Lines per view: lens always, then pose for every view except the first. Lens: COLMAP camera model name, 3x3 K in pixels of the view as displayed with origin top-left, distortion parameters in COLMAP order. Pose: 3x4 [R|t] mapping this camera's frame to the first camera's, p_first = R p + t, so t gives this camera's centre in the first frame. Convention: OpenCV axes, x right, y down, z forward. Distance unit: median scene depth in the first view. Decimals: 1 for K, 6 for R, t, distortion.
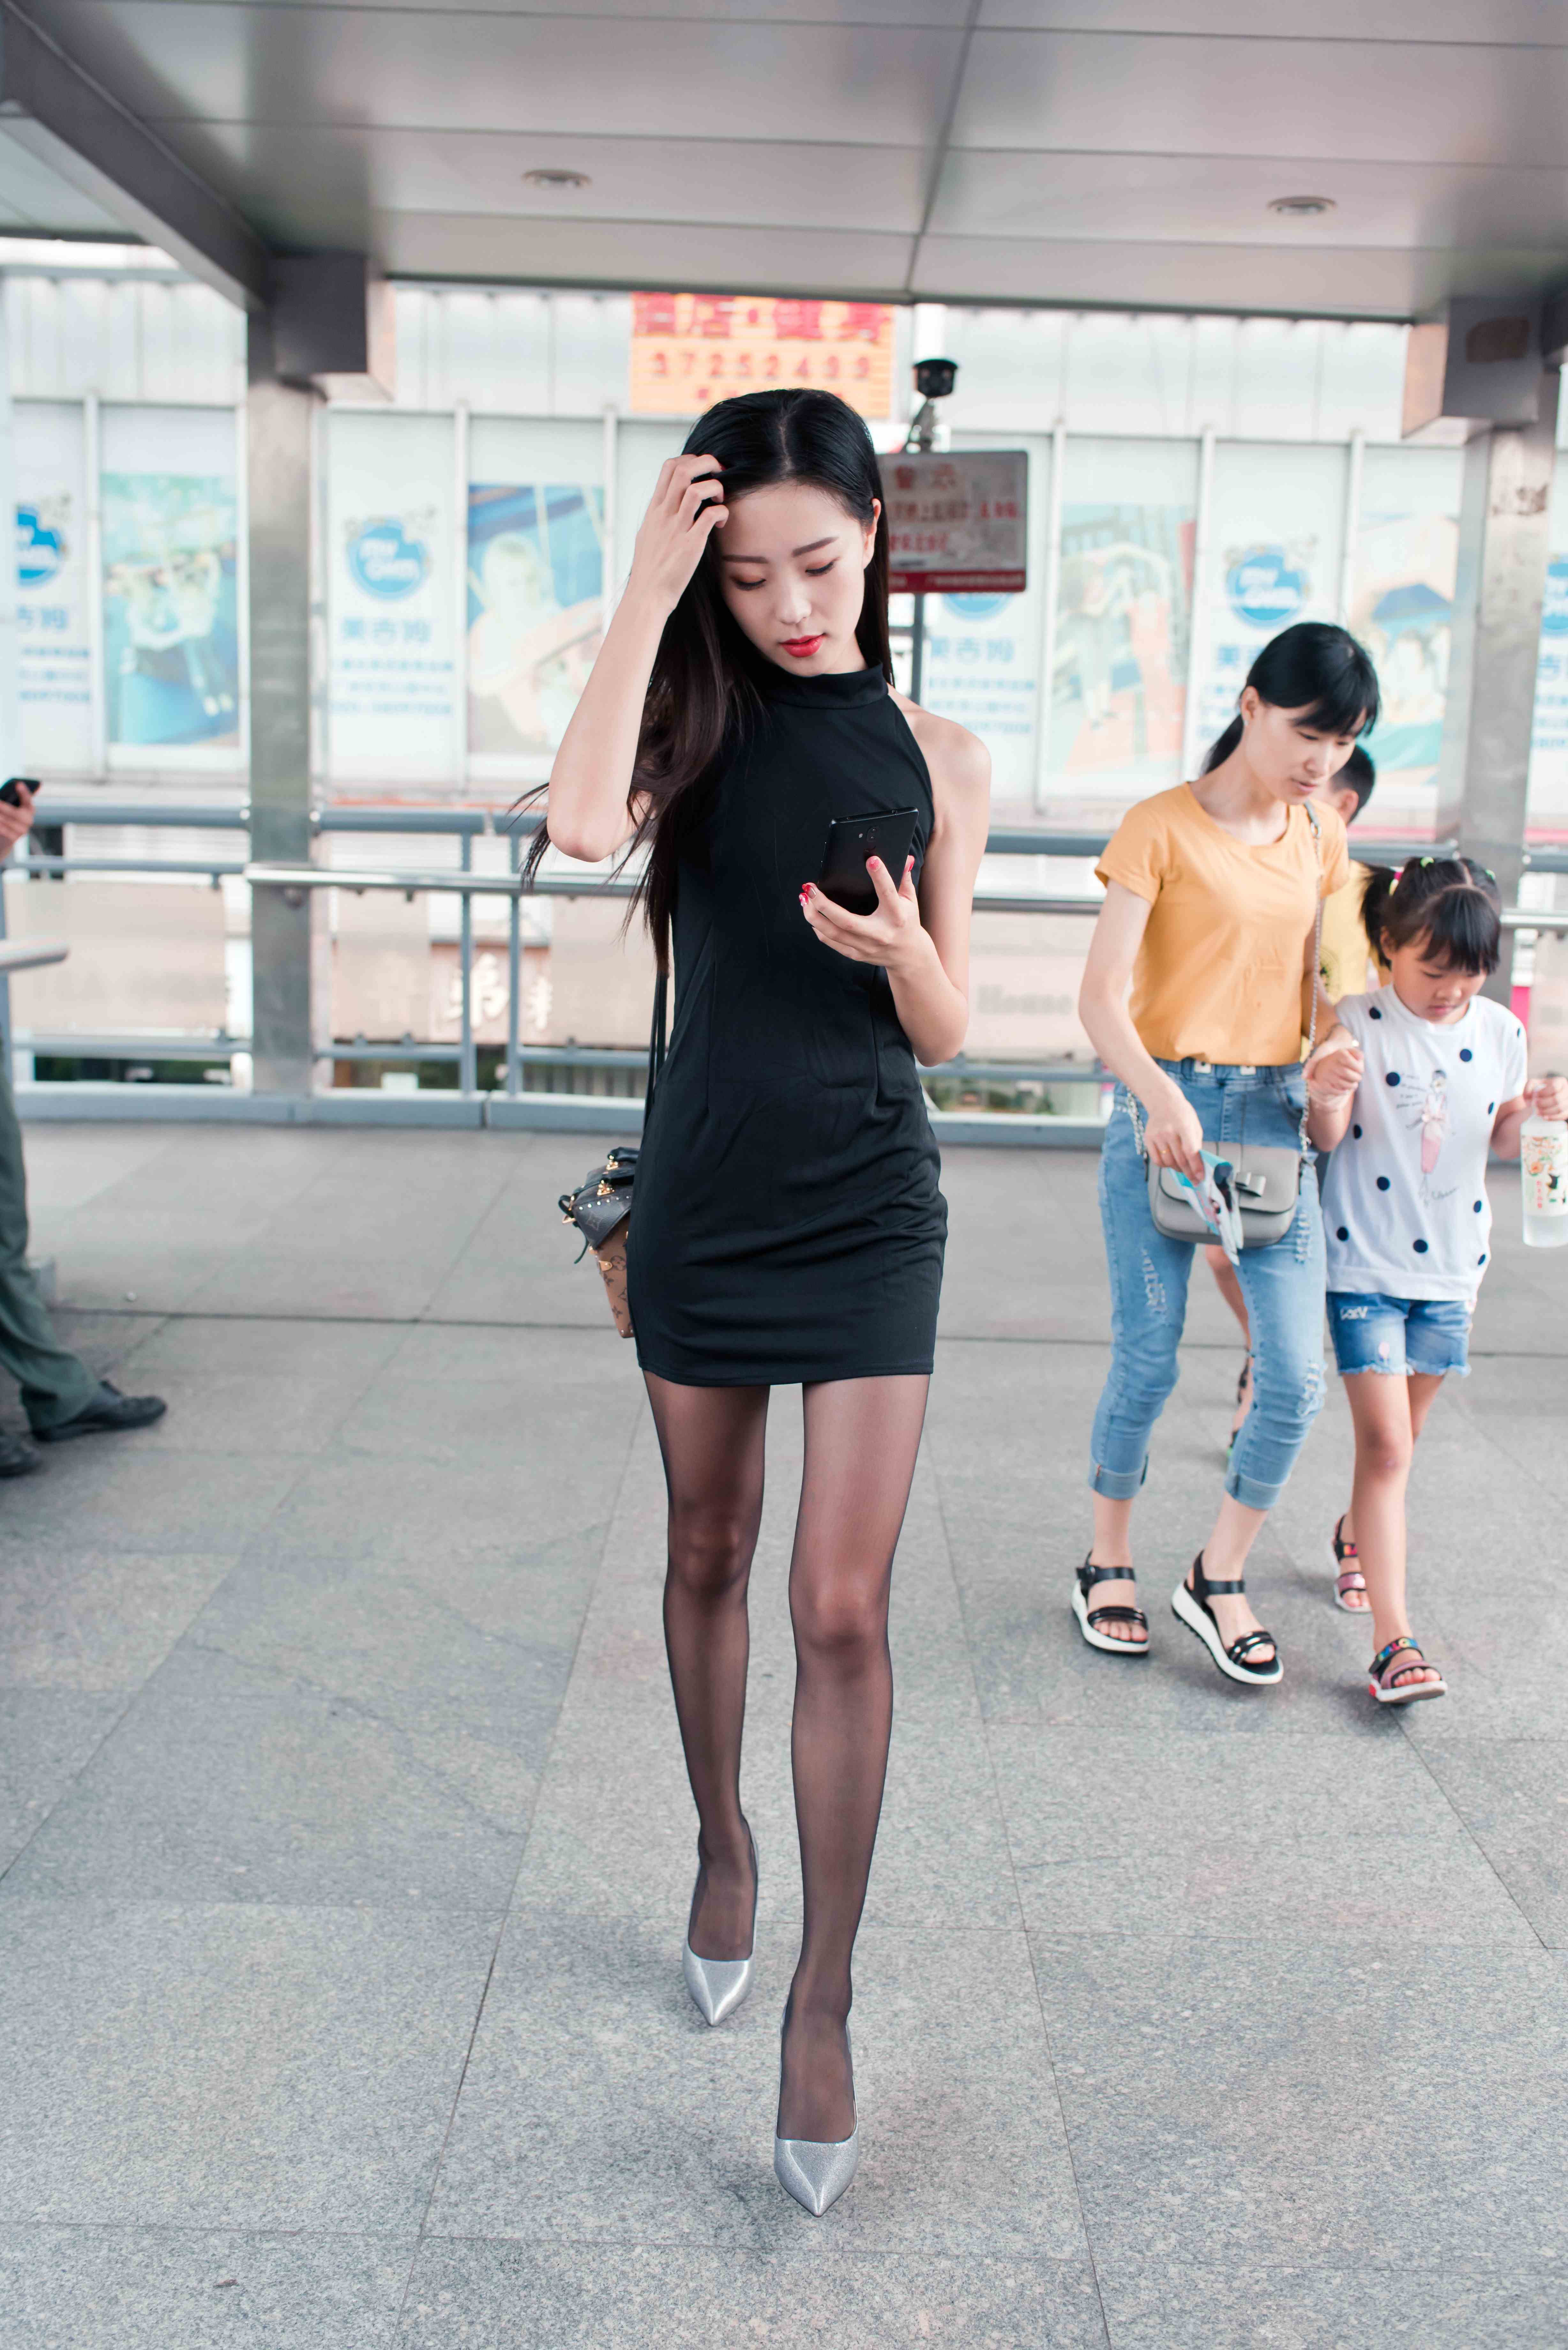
lens RADIAL K [[2283.6, 0, 783.6], [0, 2283.6, 1181.8], [0, 0, 1]] dist [0.005854, 0.004941]
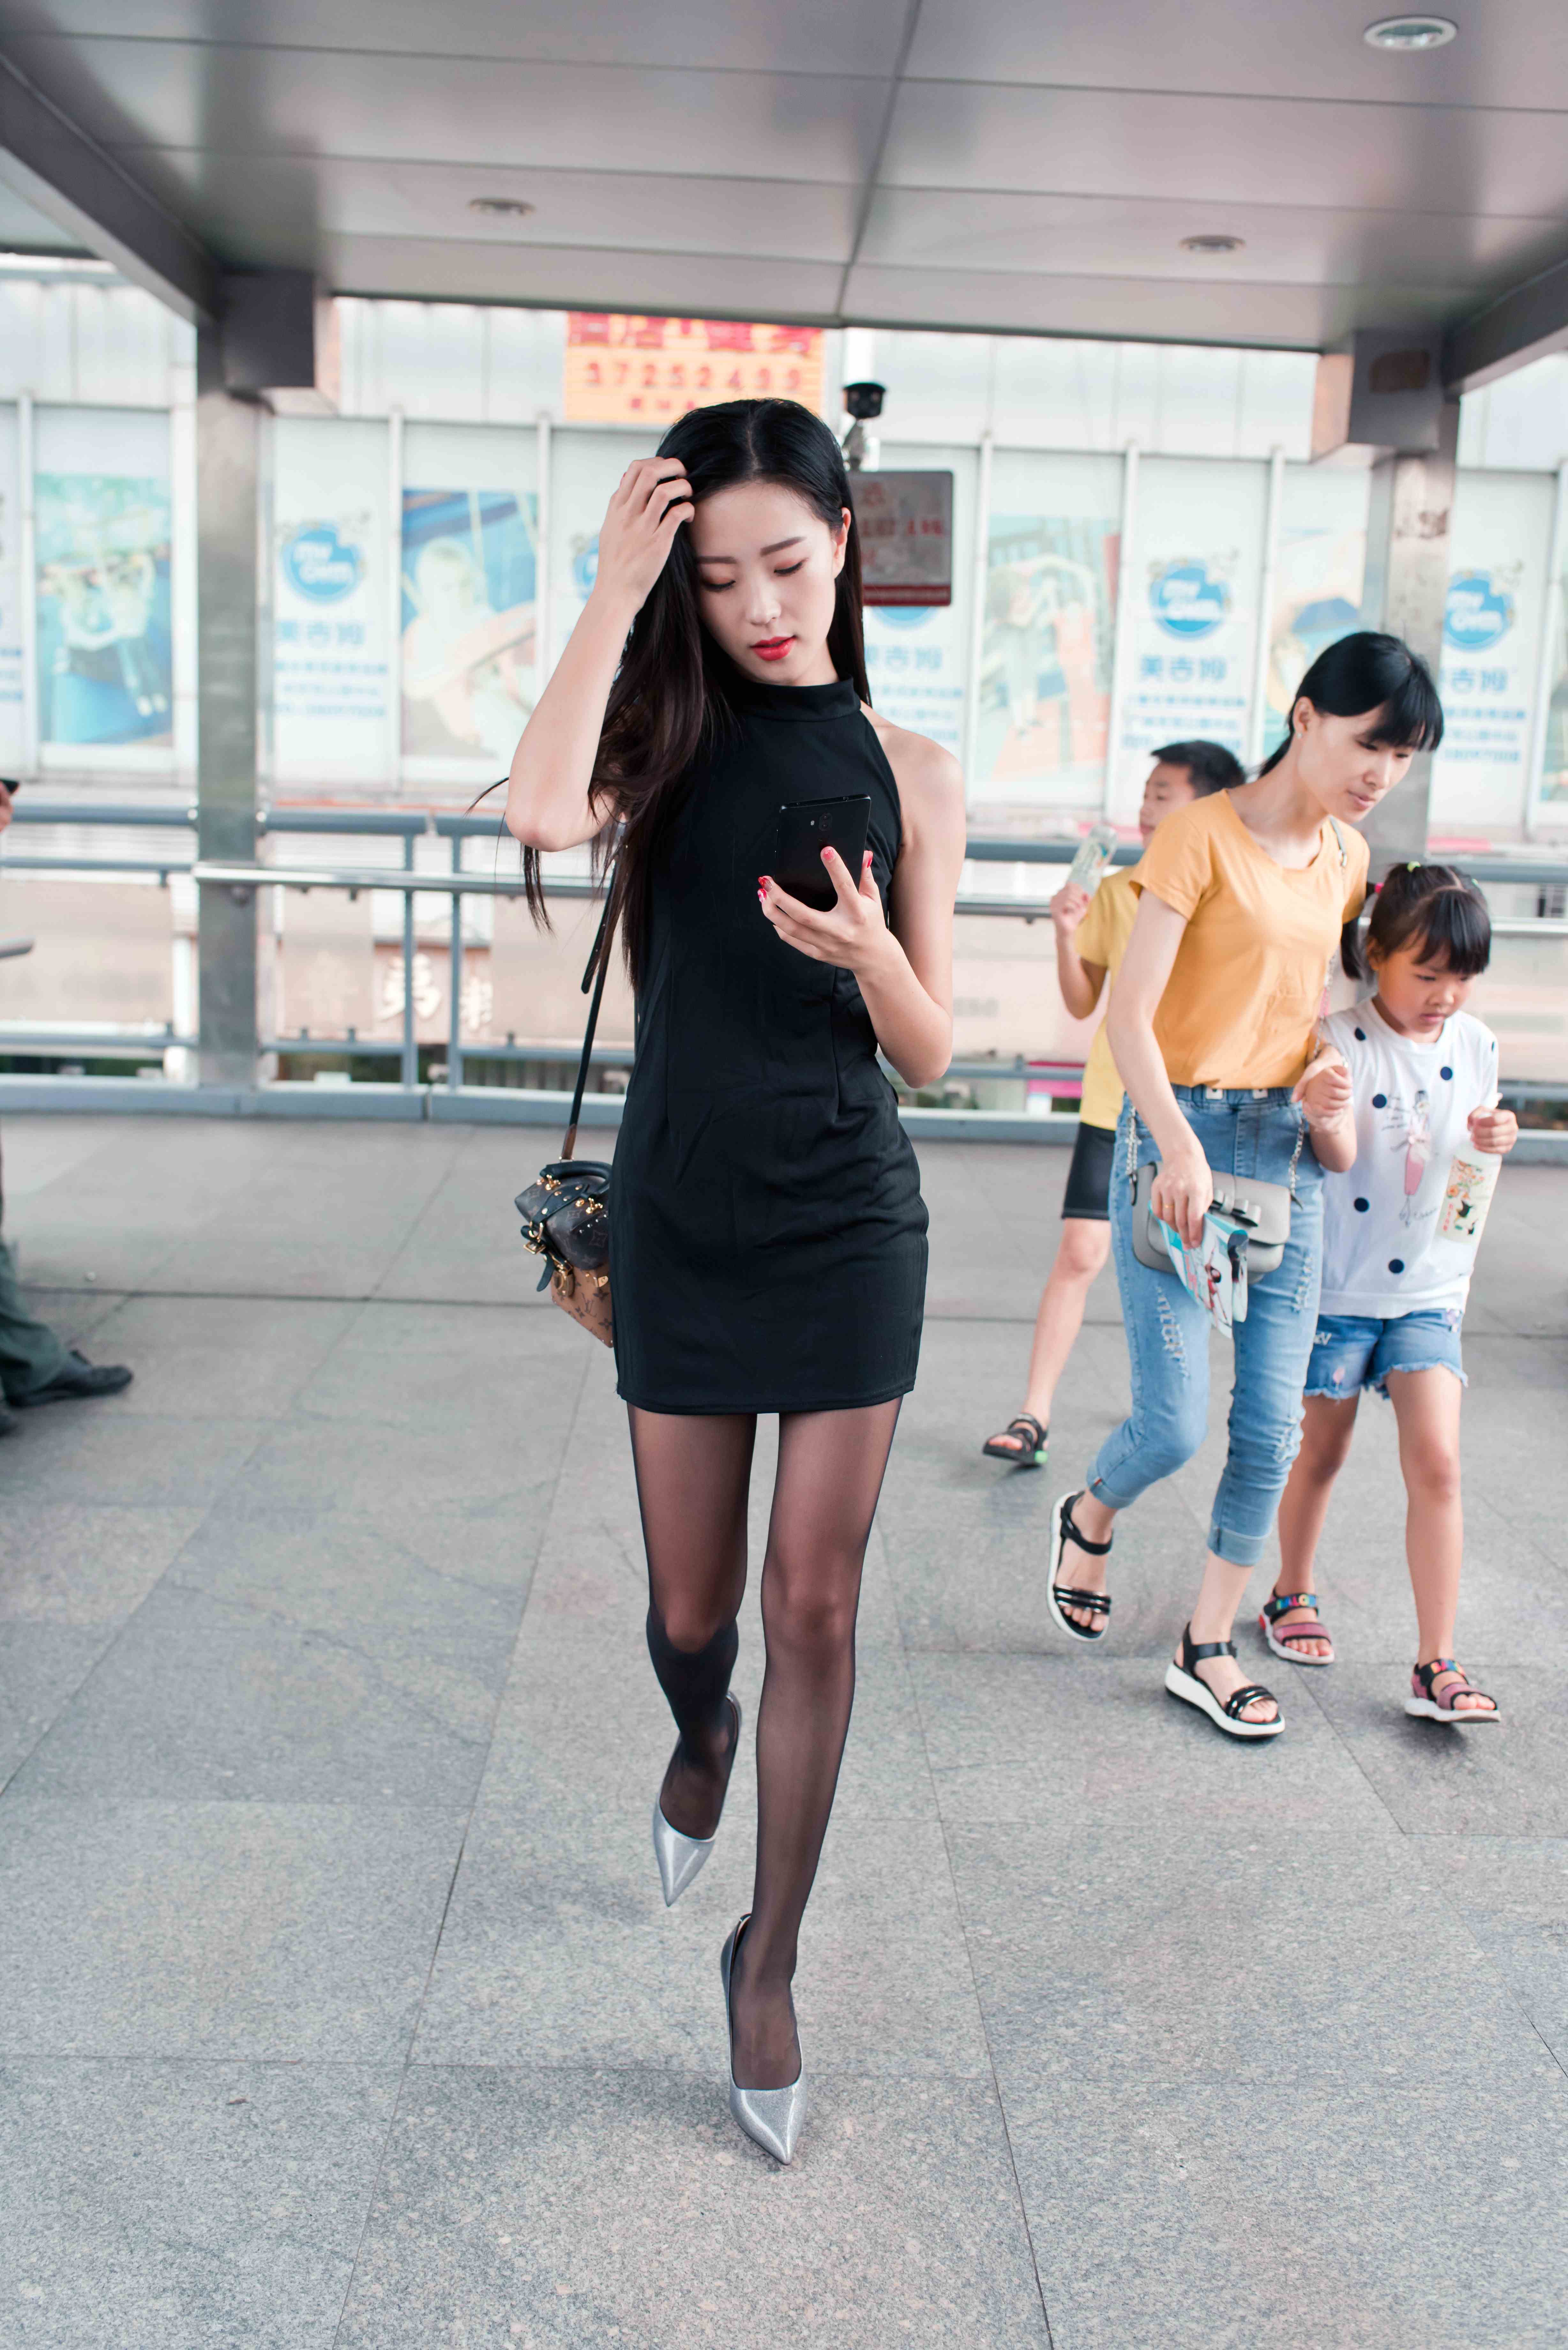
lens RADIAL K [[2285.4, 0, 784.0], [0, 2285.4, 1175.0], [0, 0, 1]] dist [0.008384, 0.009472]
pose [[0.999502, 0.002517, 0.031467, -0.001991], [-0.002360, 0.999985, -0.005039, 0.005930], [-0.031479, 0.004962, 0.999492, -0.035542]]
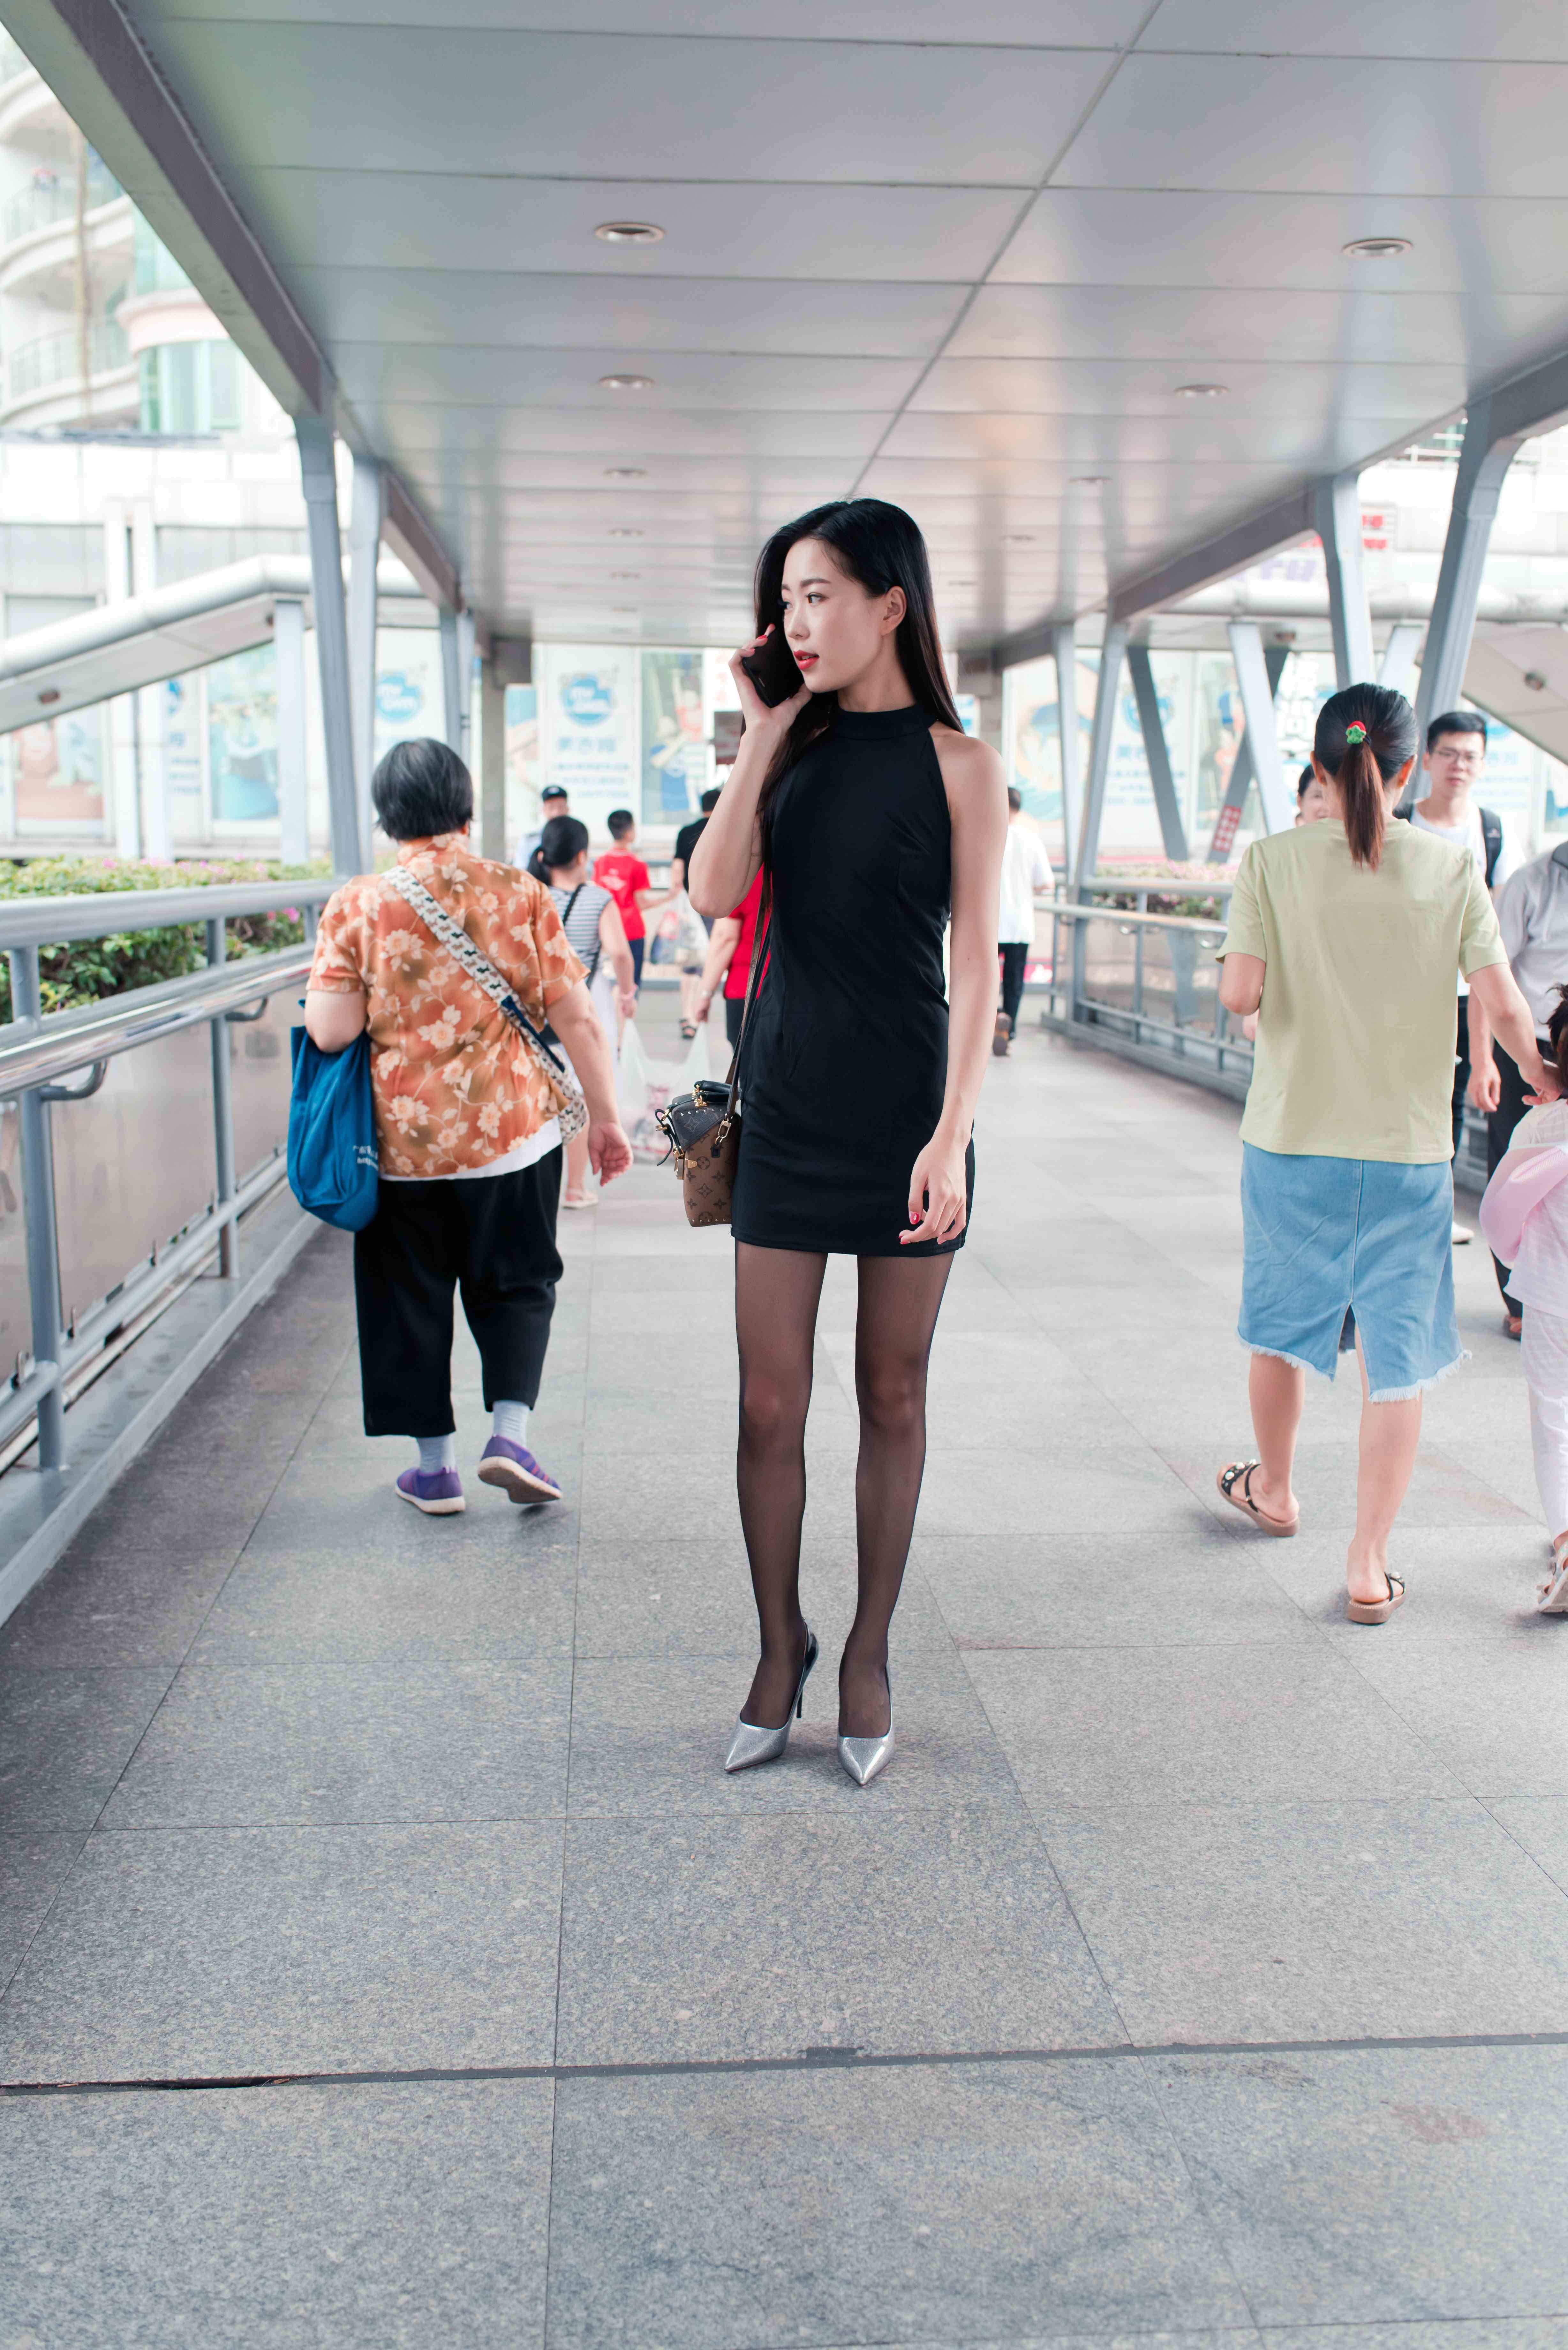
lens RADIAL K [[2262.6, 0, 780.5], [0, 2262.6, 1170.5], [0, 0, 1]] dist [0.011660, 0.000196]
pose [[0.996250, -0.033138, 0.079929, -0.130364], [0.035154, 0.999095, -0.023944, 0.247034], [-0.079063, 0.026664, 0.996513, -1.435403]]
